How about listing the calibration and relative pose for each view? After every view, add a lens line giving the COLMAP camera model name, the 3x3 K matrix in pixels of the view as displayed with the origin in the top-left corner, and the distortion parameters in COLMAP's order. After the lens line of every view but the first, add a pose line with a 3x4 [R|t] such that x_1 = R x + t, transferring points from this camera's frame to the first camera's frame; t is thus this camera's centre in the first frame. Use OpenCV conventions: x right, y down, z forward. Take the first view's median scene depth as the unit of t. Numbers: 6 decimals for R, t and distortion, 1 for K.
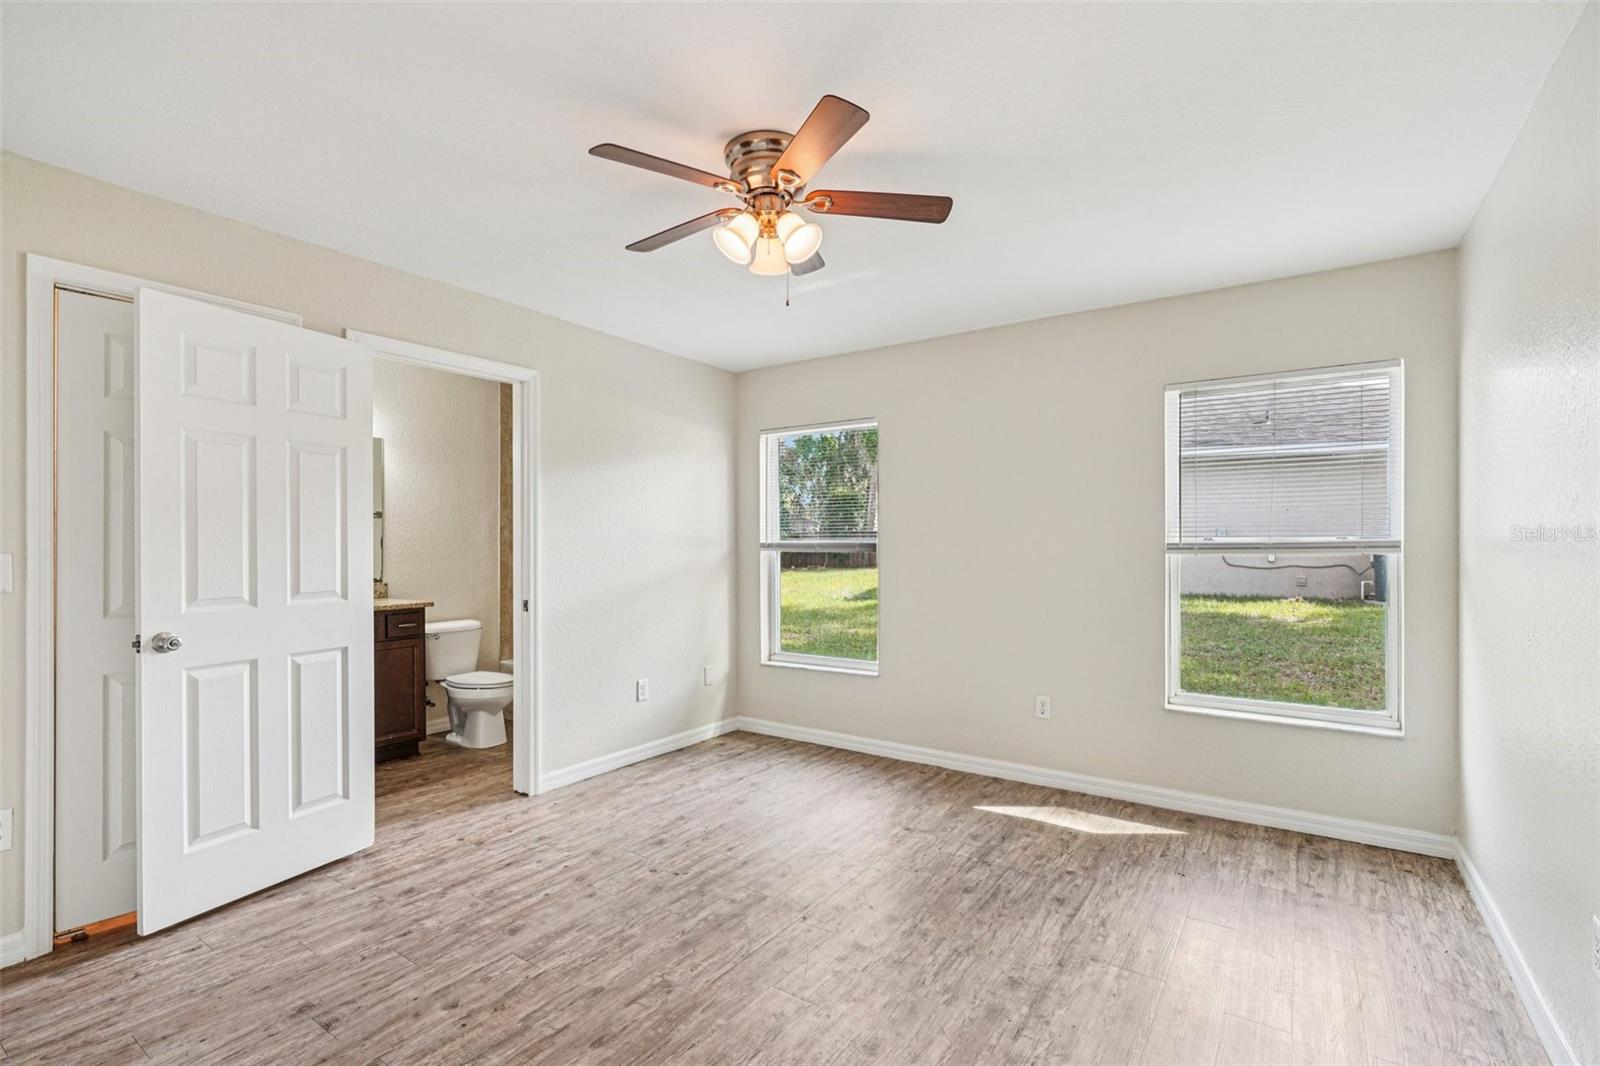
lens RADIAL K [[738.2, 0, 802.6], [0, 738.2, 544.7], [0, 0, 1]] dist [-0.000589, 0.000330]
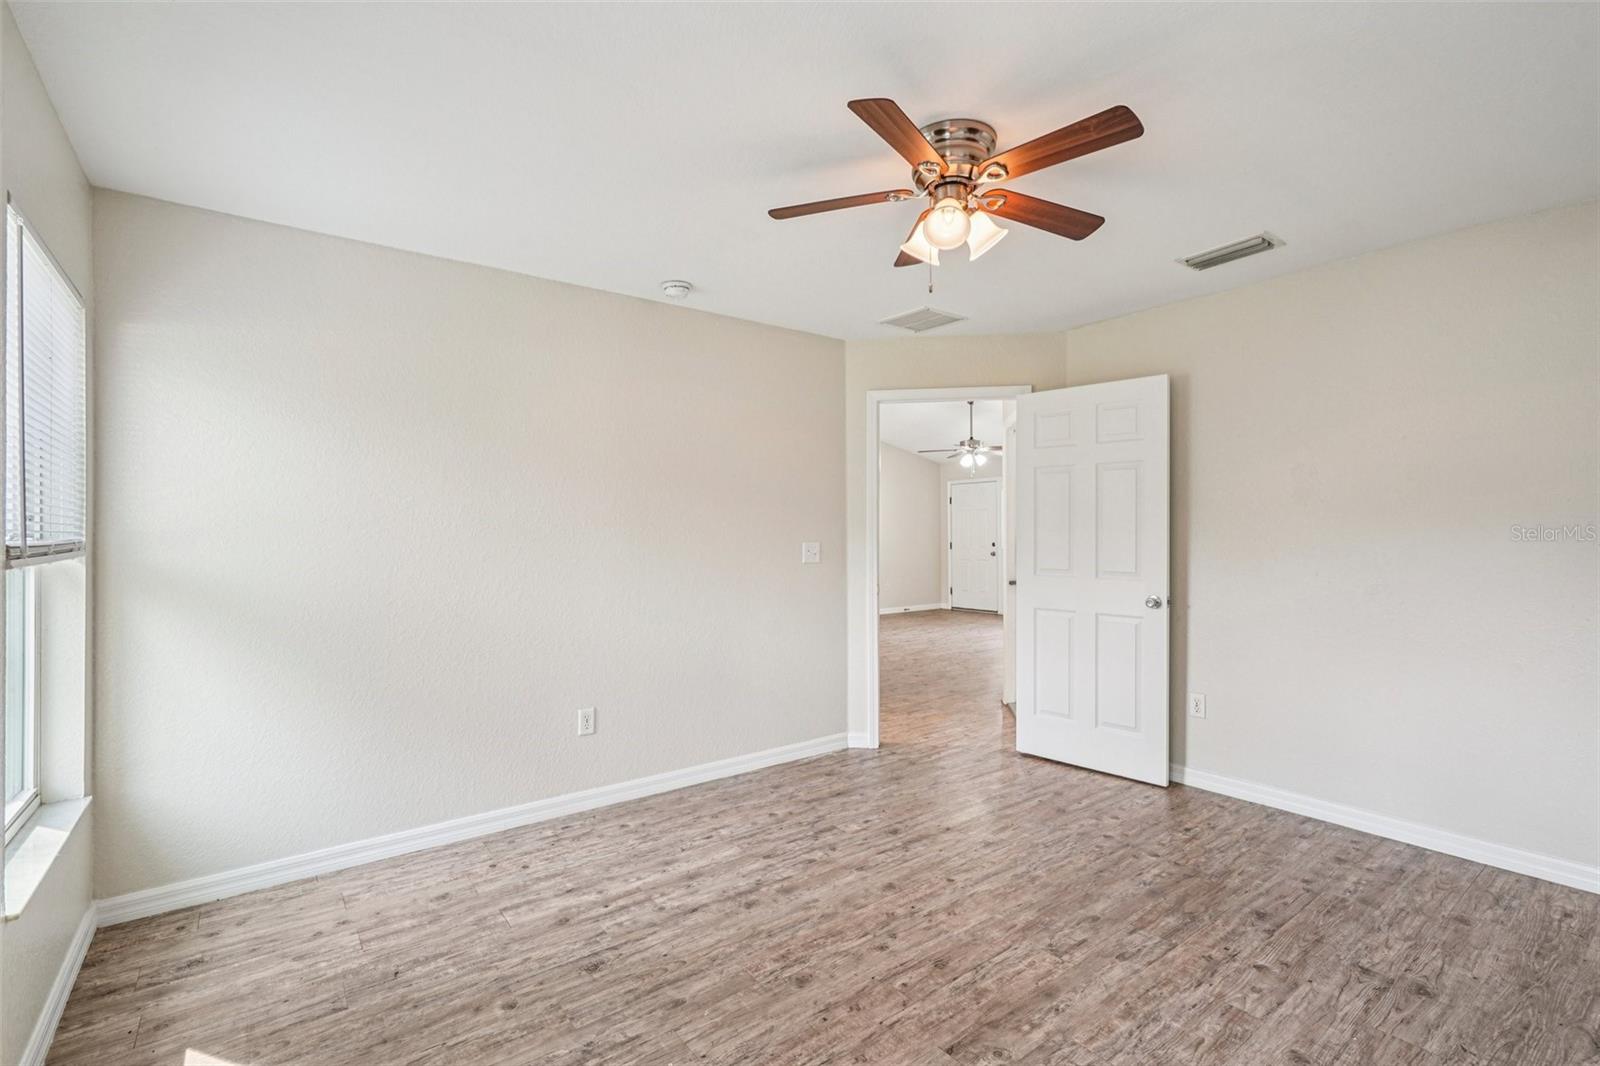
lens RADIAL K [[738.2, 0, 802.6], [0, 738.2, 544.7], [0, 0, 1]] dist [-0.000589, 0.000330]
pose [[-0.952618, 0.002518, 0.304157, -0.150066], [0.006849, 0.999890, 0.013172, -0.007021], [-0.304091, 0.014631, -0.952531, 1.953098]]
